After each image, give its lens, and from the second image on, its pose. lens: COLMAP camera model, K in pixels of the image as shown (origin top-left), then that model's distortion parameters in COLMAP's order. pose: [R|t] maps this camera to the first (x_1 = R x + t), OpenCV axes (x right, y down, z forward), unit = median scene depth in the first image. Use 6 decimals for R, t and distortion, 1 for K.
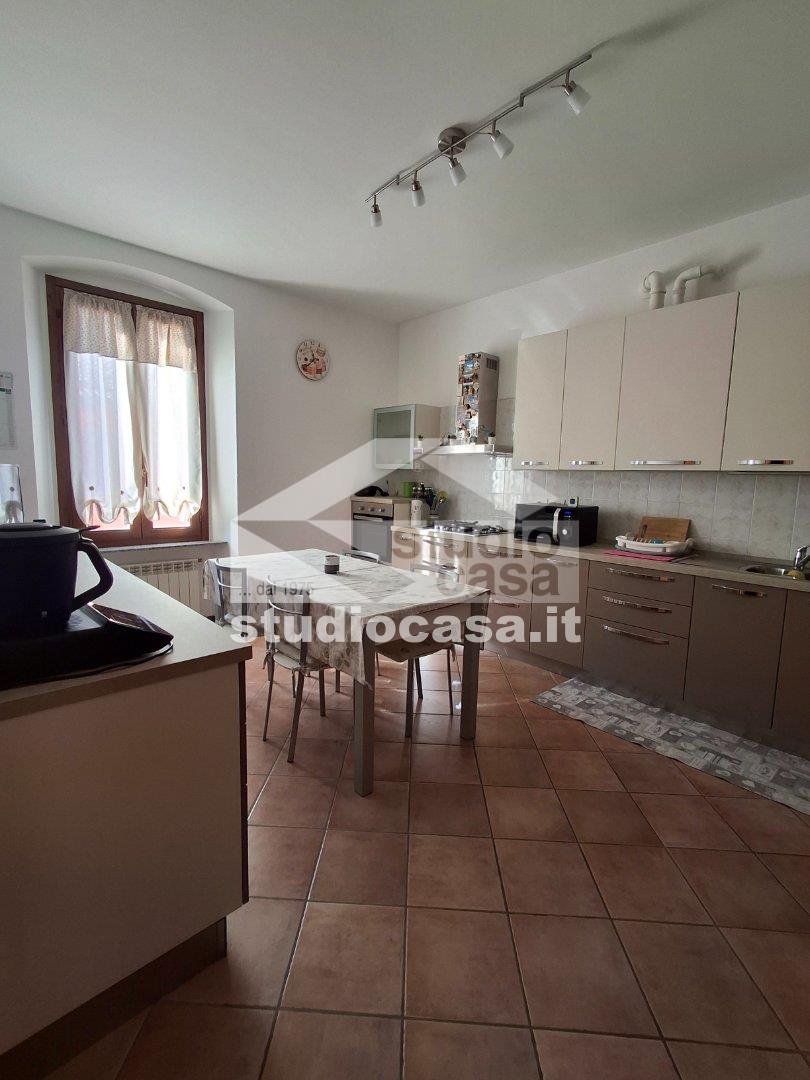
lens RADIAL K [[496.0, 0, 402.7], [0, 496.0, 539.0], [0, 0, 1]] dist [0.015673, -0.000190]
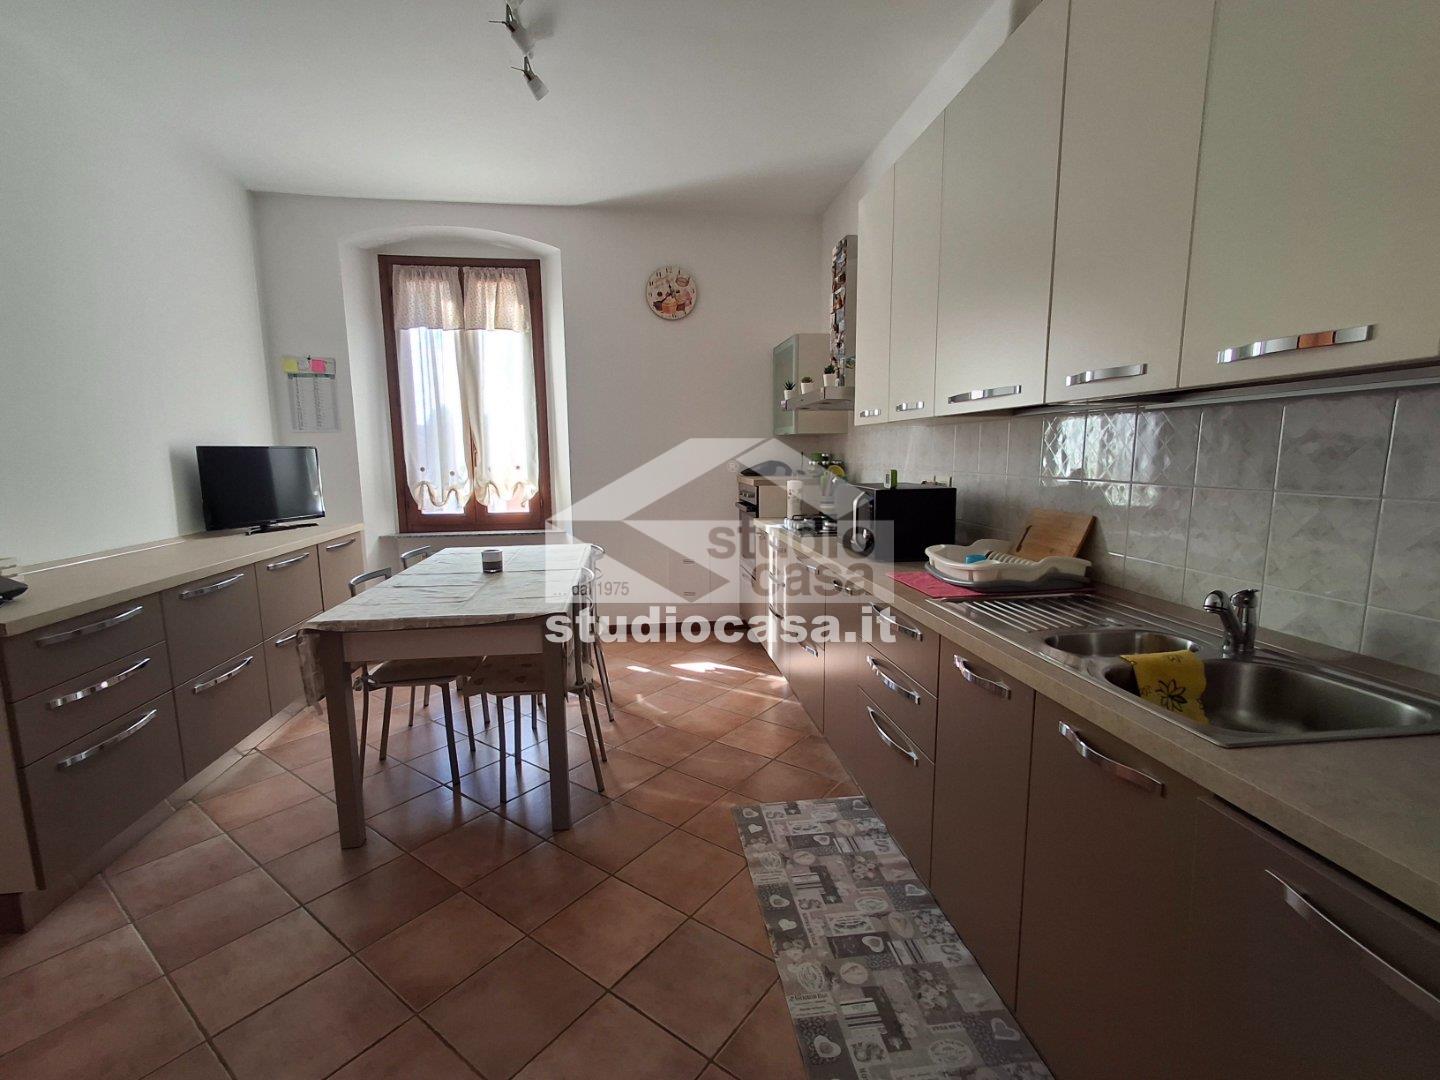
lens RADIAL K [[661.4, 0, 718.6], [0, 661.4, 547.2], [0, 0, 1]] dist [0.015673, -0.000190]
pose [[0.821471, 0.051083, -0.567958, 0.567955], [-0.042644, 0.998694, 0.028145, -0.011798], [0.568654, 0.001099, 0.822576, 0.269588]]
